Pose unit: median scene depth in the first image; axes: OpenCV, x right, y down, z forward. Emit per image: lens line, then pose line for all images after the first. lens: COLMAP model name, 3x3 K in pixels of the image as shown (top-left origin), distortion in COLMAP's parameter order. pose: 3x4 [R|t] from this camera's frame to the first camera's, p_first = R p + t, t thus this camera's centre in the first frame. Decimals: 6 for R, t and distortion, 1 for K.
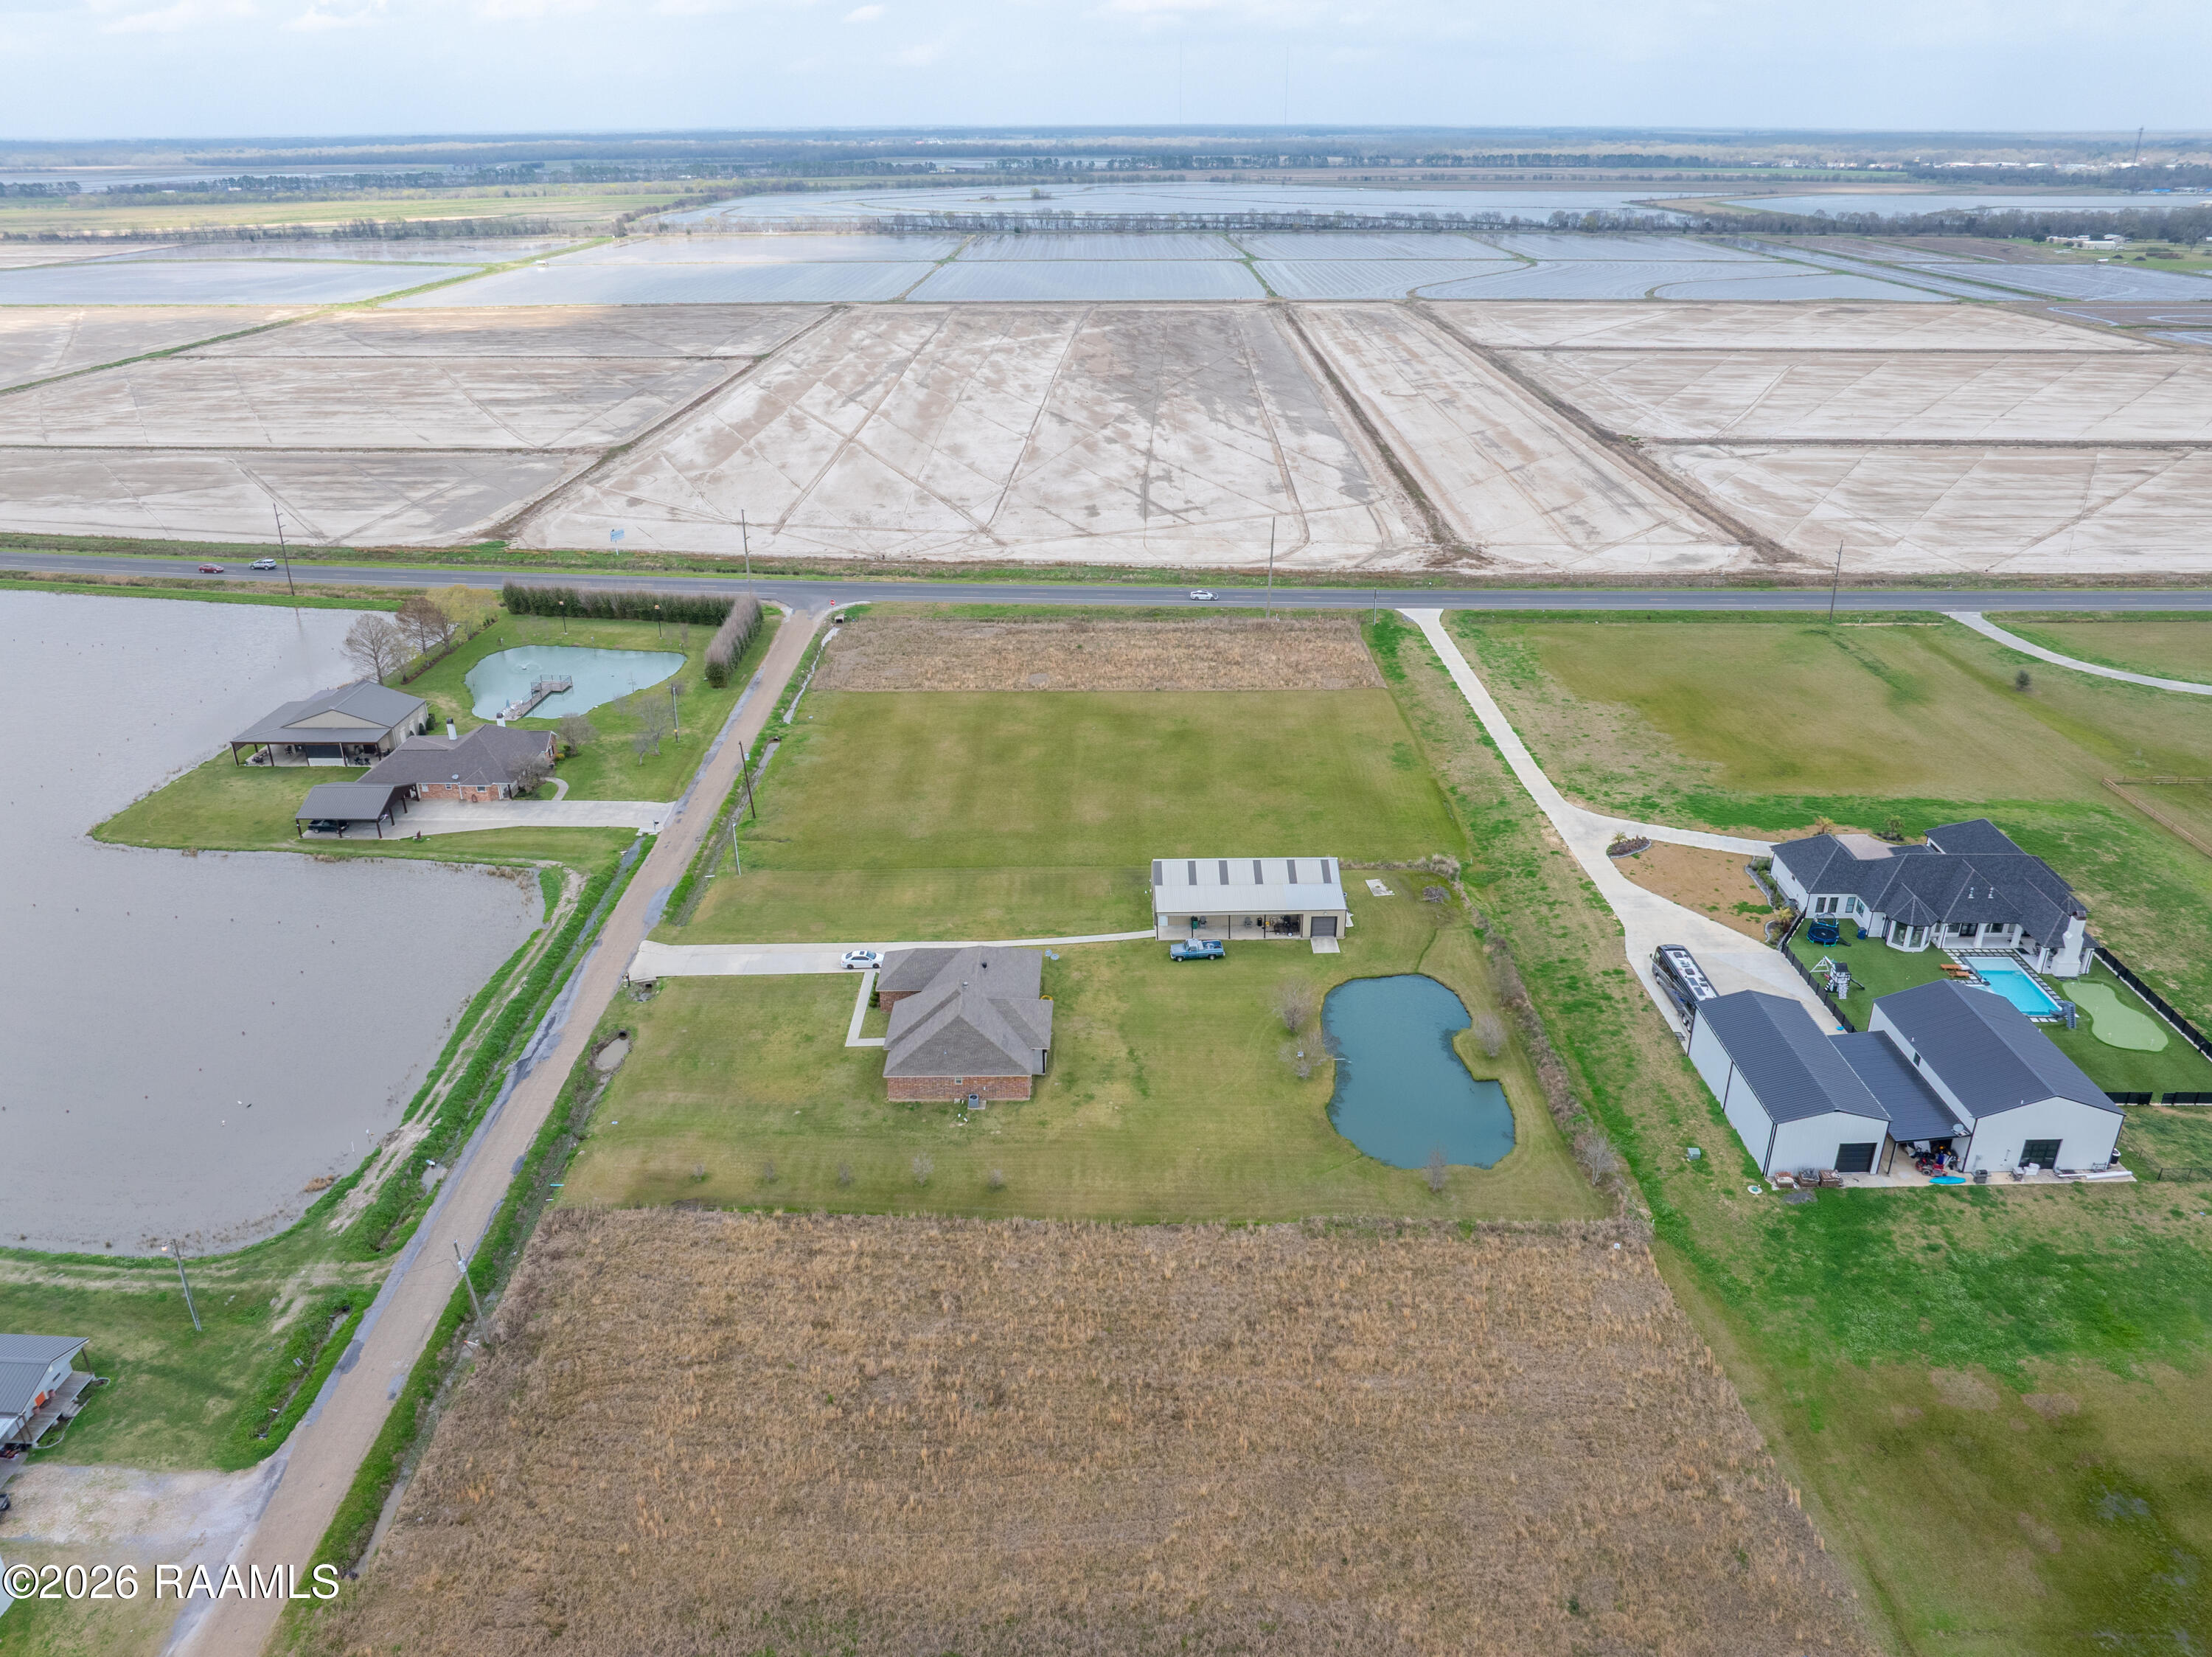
lens RADIAL K [[1561.8, 0, 1119.0], [0, 1561.8, 809.2], [0, 0, 1]] dist [-0.040219, 0.003366]
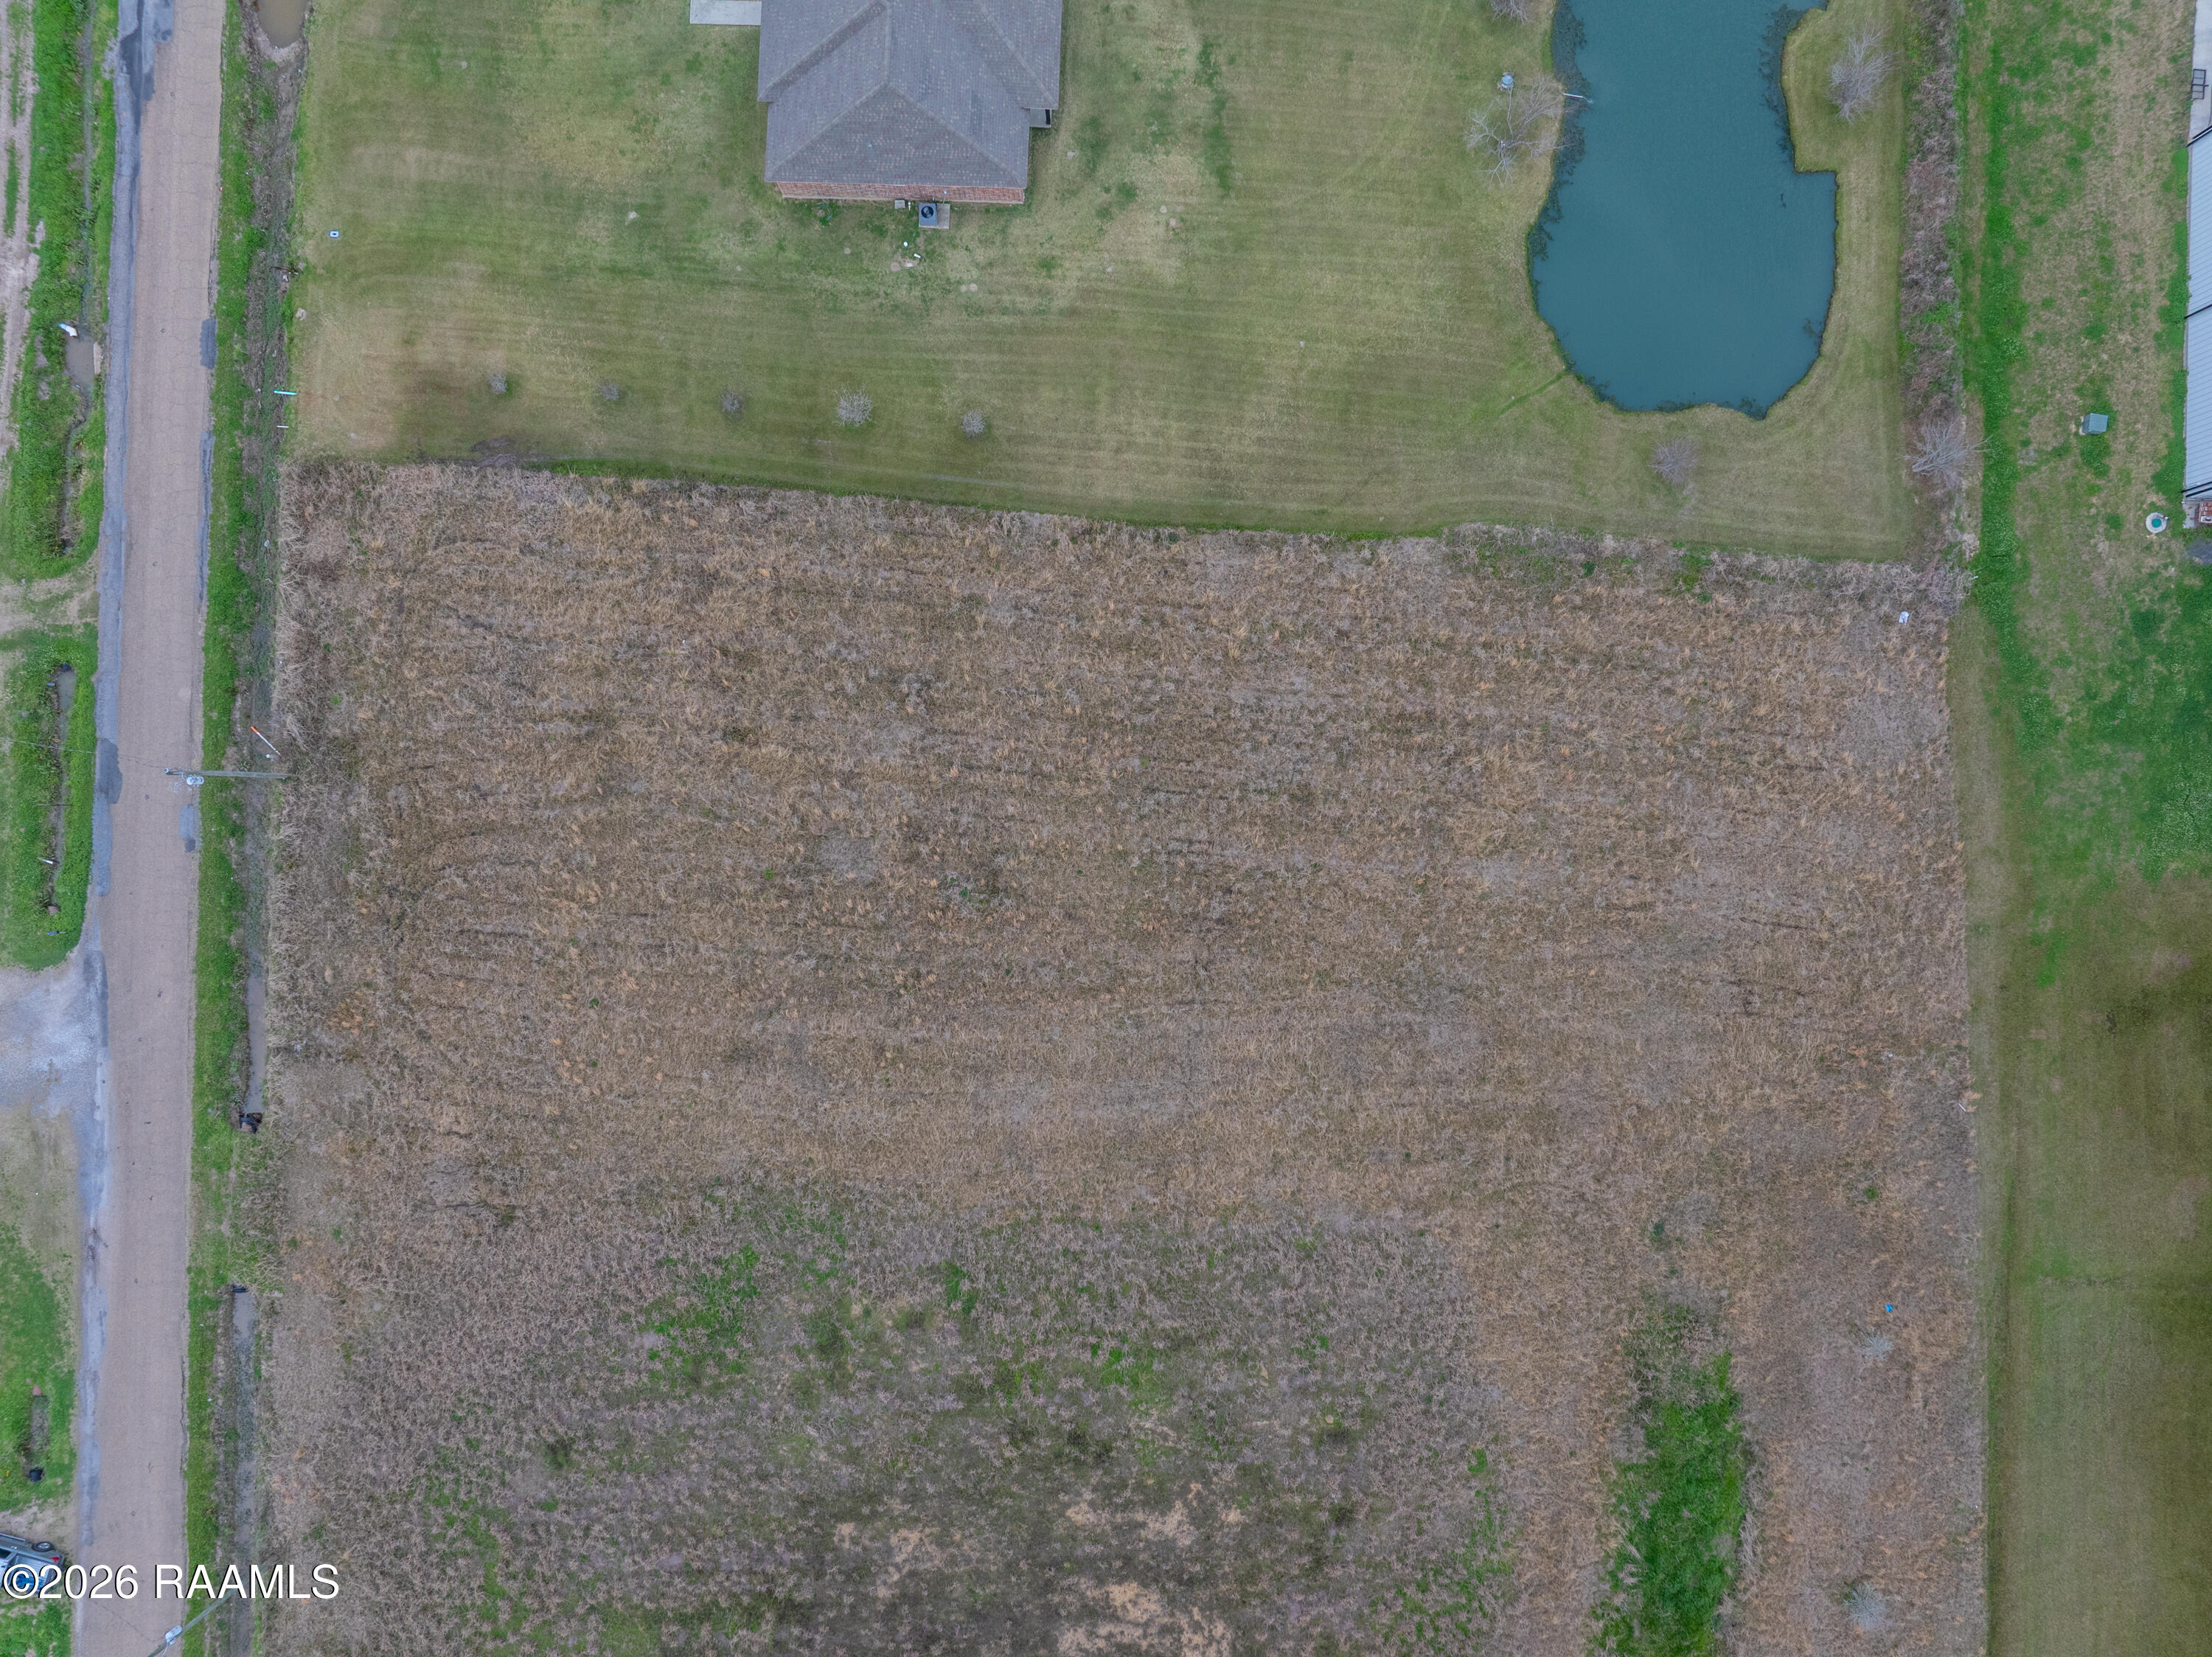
lens RADIAL K [[1561.8, 0, 1119.0], [0, 1561.8, 809.2], [0, 0, 1]] dist [-0.040219, 0.003366]
pose [[0.999250, 0.038516, 0.004025, -0.017690], [-0.019513, 0.411004, 0.911425, -0.281011], [0.033450, -0.910820, 0.411447, 0.625288]]
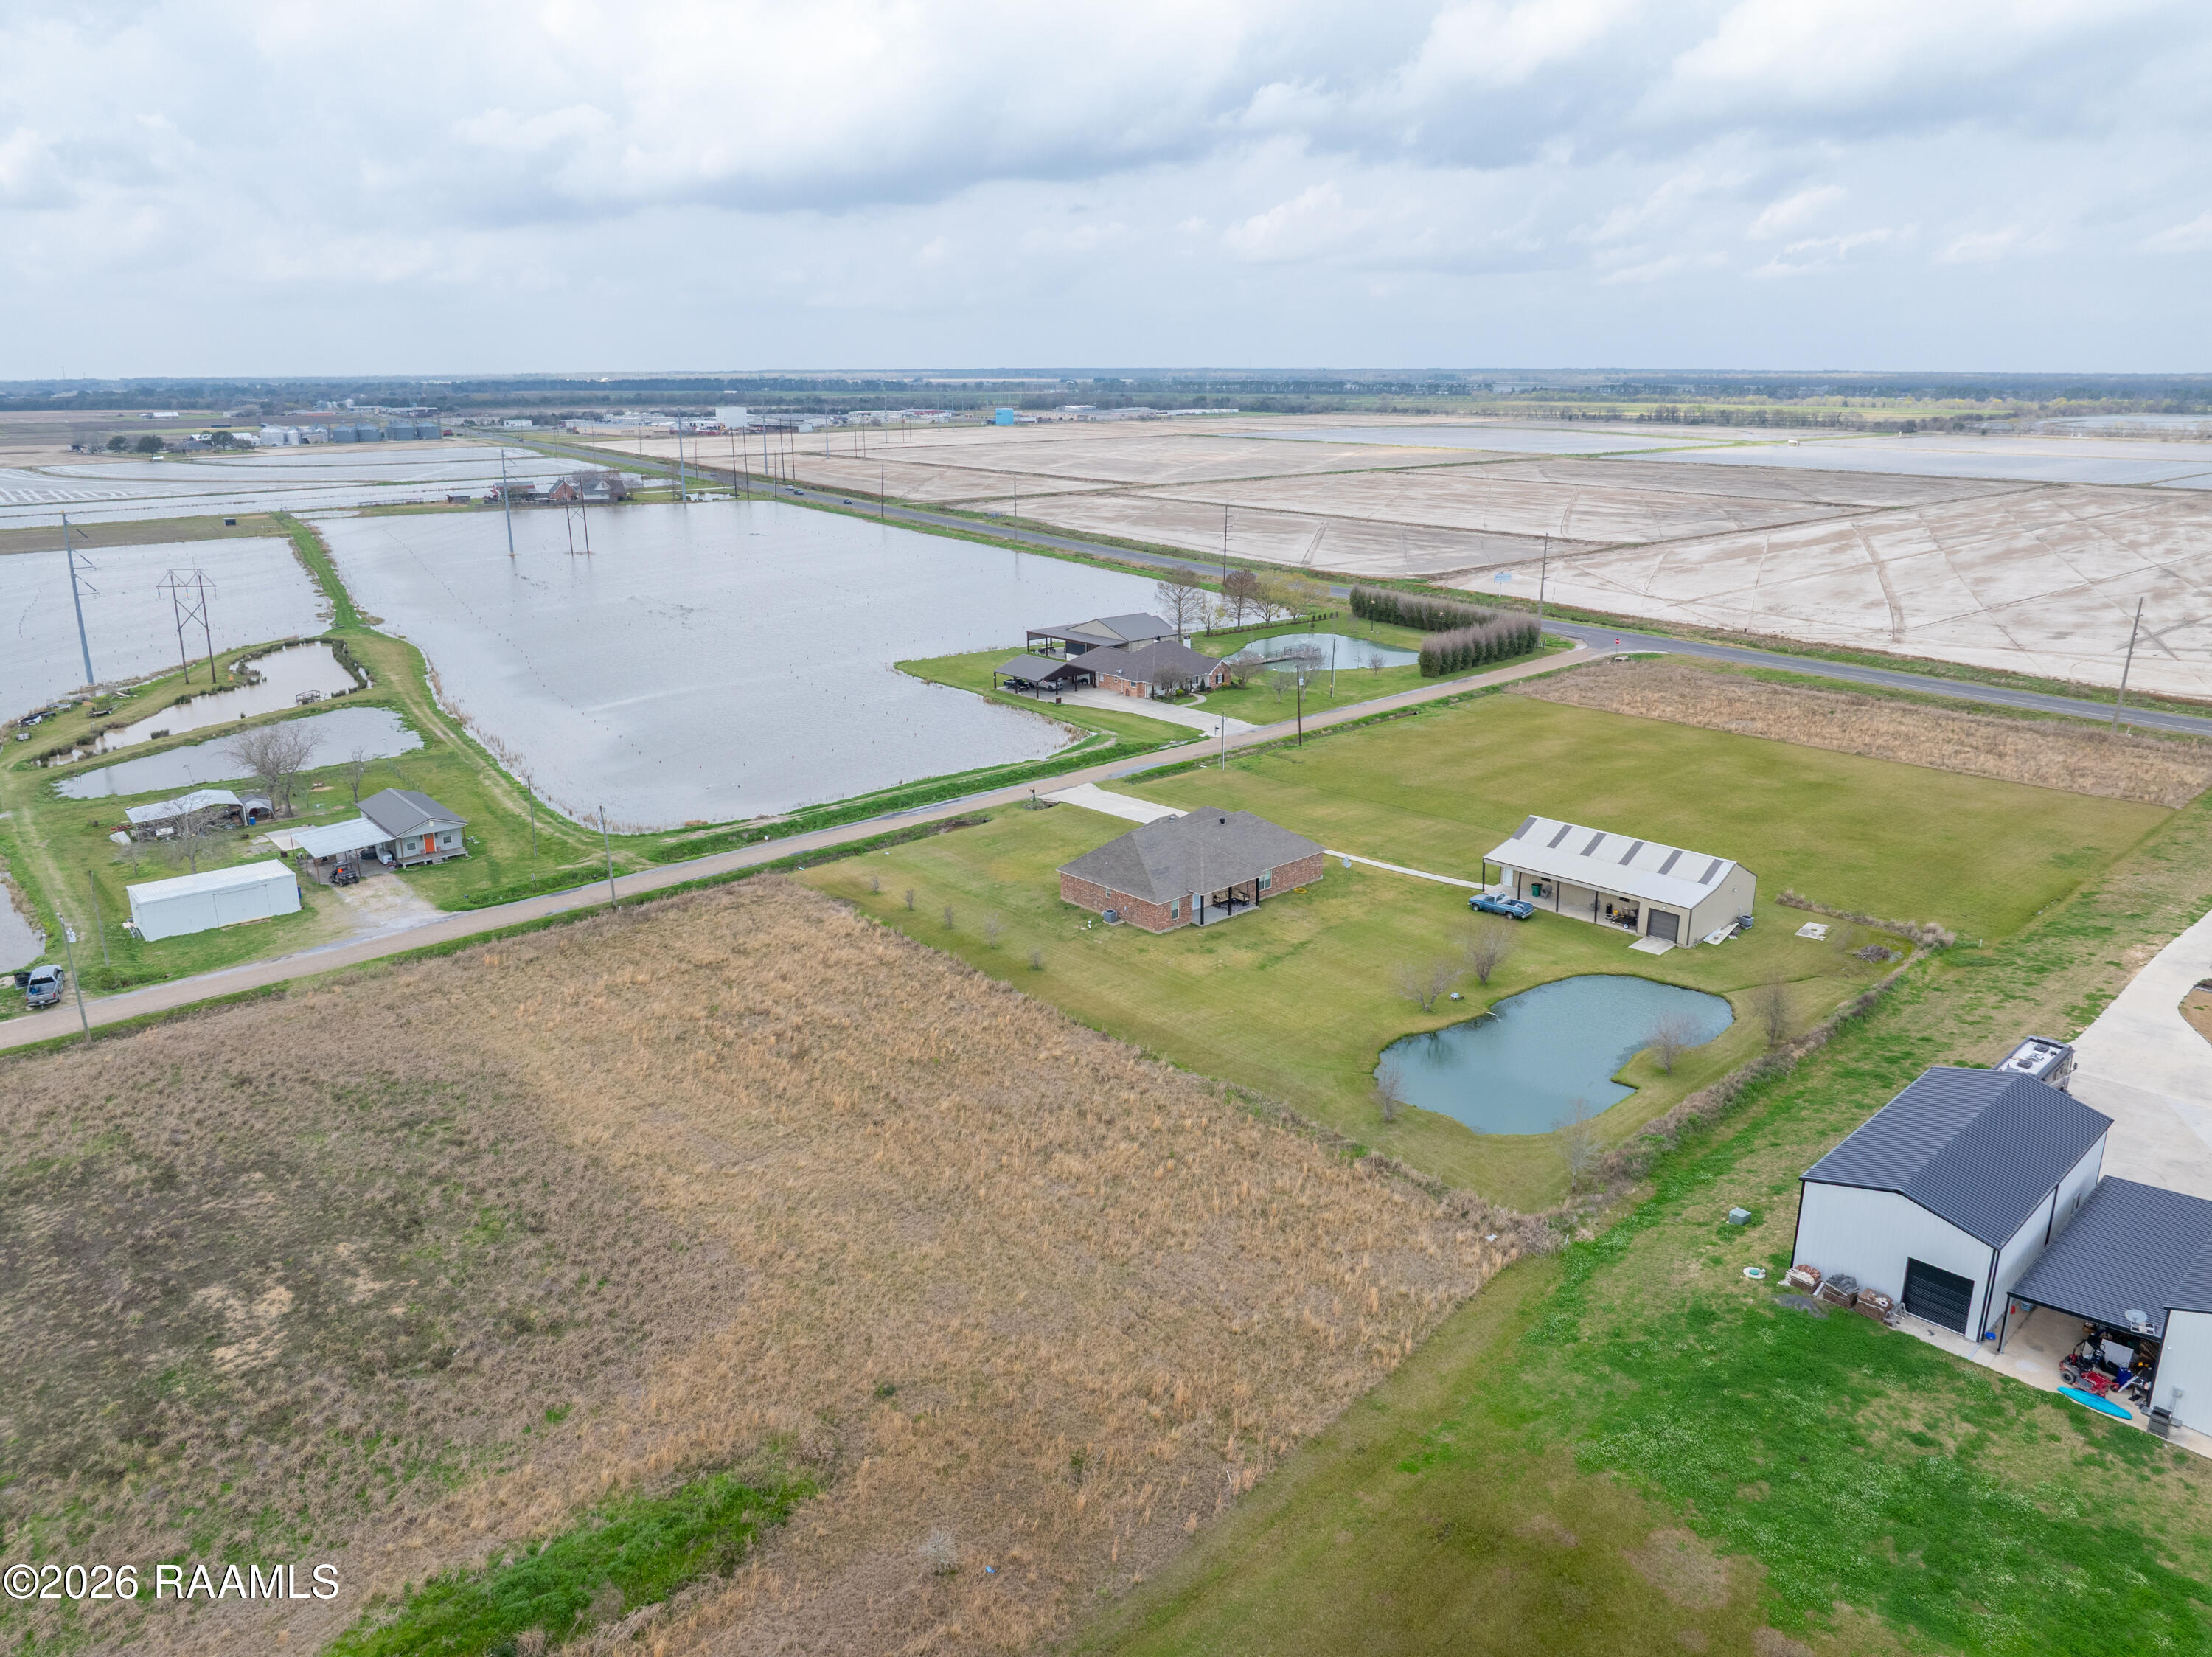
lens RADIAL K [[1561.8, 0, 1119.0], [0, 1561.8, 809.2], [0, 0, 1]] dist [-0.040219, 0.003366]
pose [[0.682521, 0.202332, -0.702301, 0.654985], [-0.296744, 0.954865, -0.013291, 0.150259], [0.667913, 0.217475, 0.711756, 0.323585]]
